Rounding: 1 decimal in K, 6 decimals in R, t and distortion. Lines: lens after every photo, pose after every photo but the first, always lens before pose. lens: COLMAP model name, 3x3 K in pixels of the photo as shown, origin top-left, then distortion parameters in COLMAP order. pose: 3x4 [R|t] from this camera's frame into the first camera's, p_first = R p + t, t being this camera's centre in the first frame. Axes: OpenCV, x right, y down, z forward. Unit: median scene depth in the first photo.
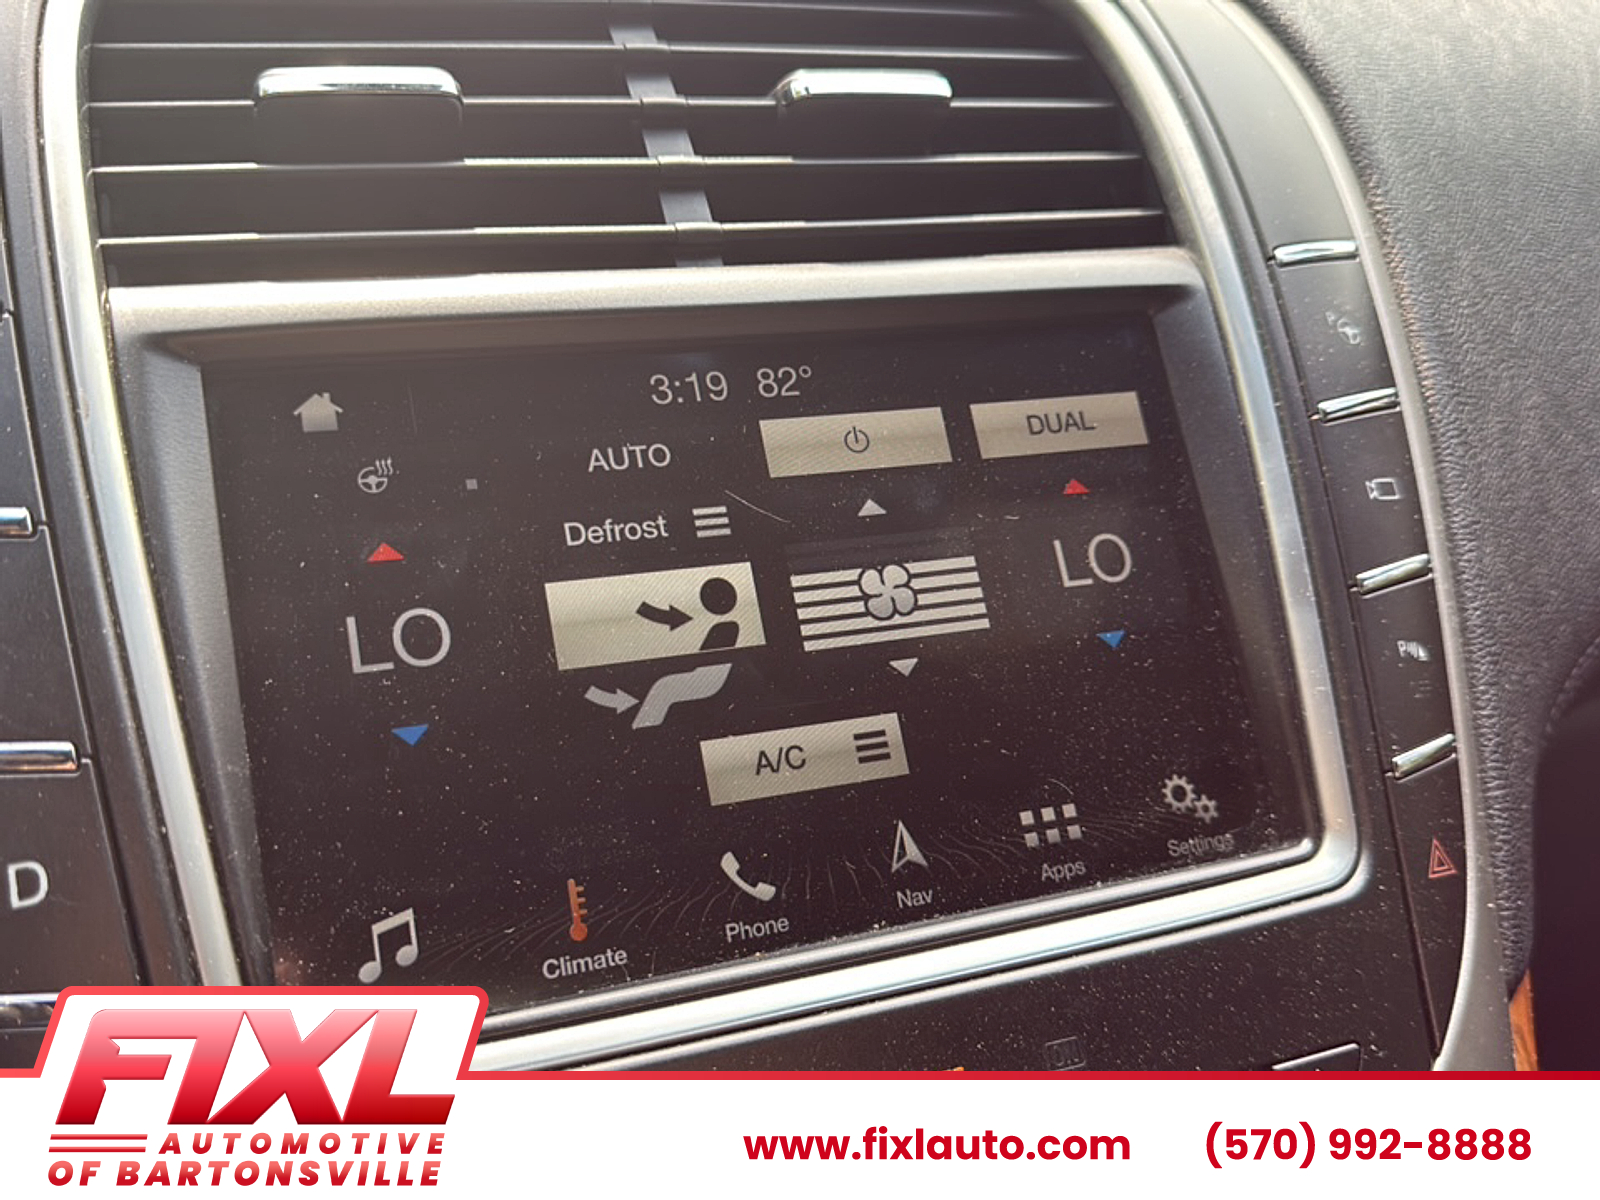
lens RADIAL K [[1441.1, 0, 804.8], [0, 1441.1, 595.6], [0, 0, 1]] dist [0.045540, -0.137139]
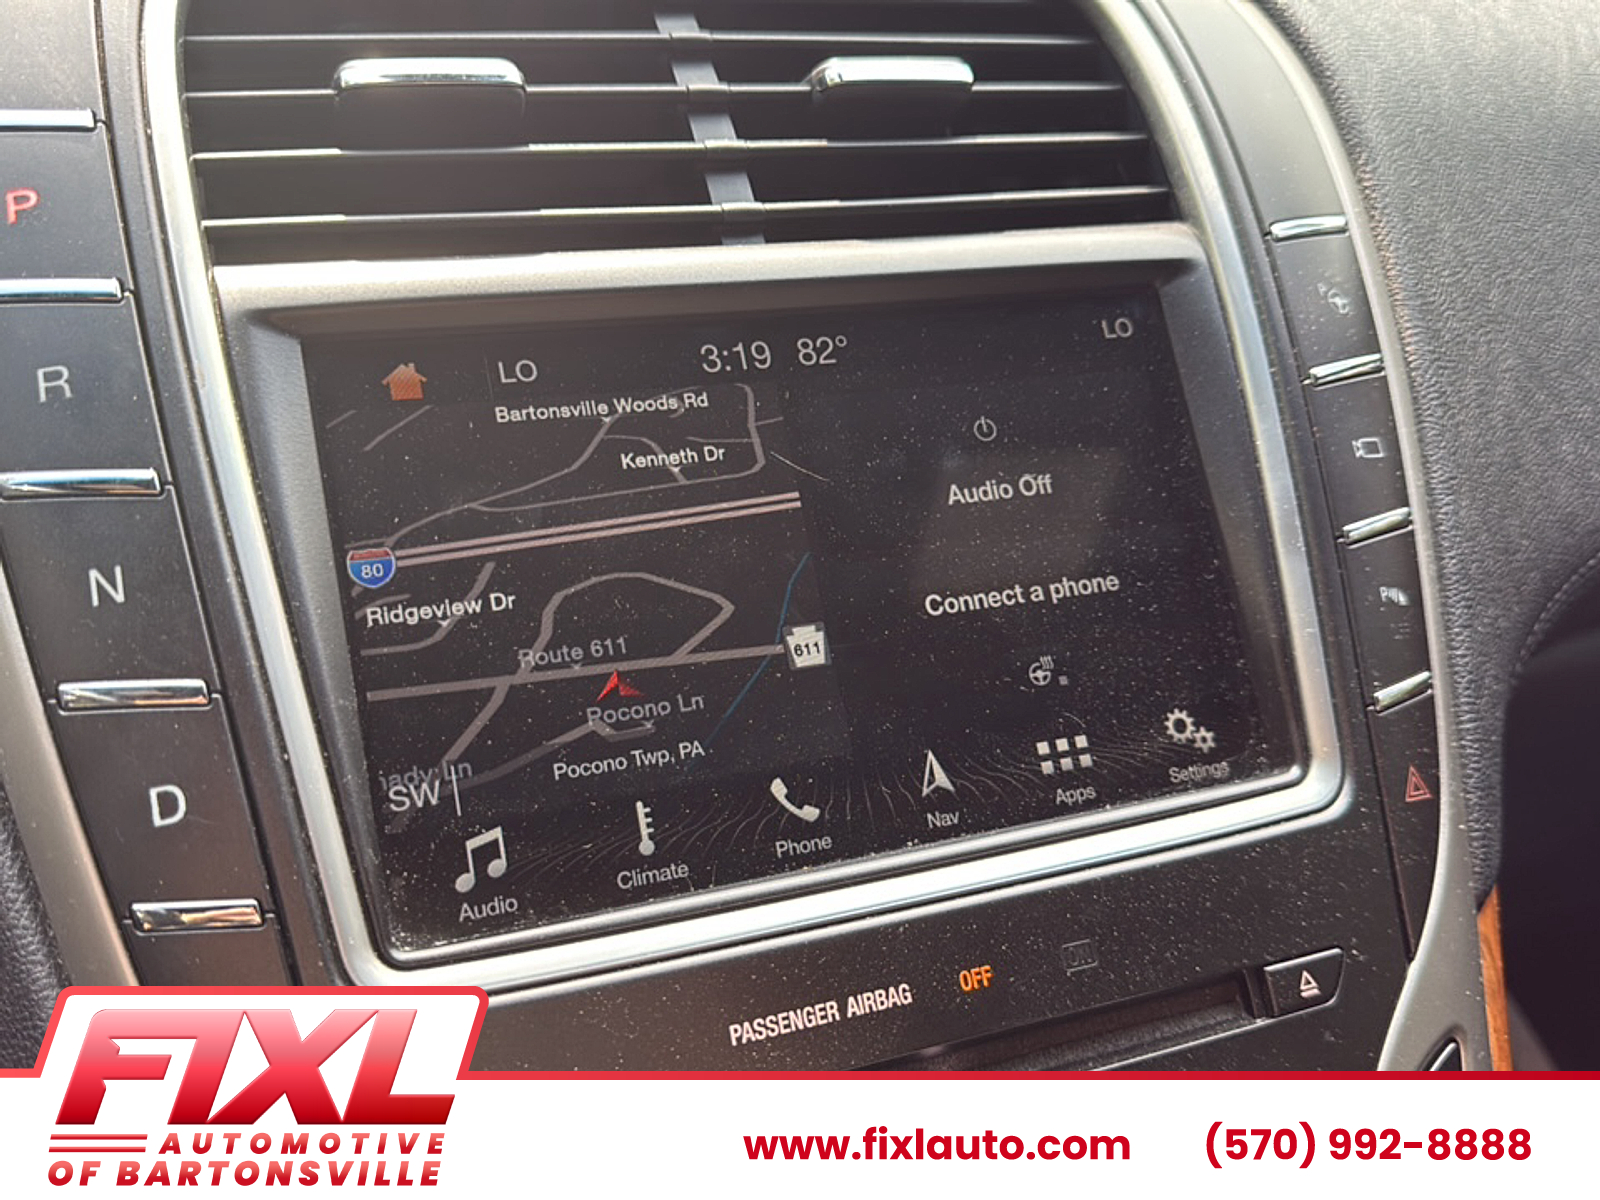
lens RADIAL K [[1441.1, 0, 803.6], [0, 1441.1, 593.0], [0, 0, 1]] dist [0.045540, -0.137139]
pose [[0.999959, -0.001817, 0.008898, -0.037264], [0.001513, 0.999417, 0.034095, -0.002294], [-0.008955, -0.034080, 0.999379, -0.093119]]
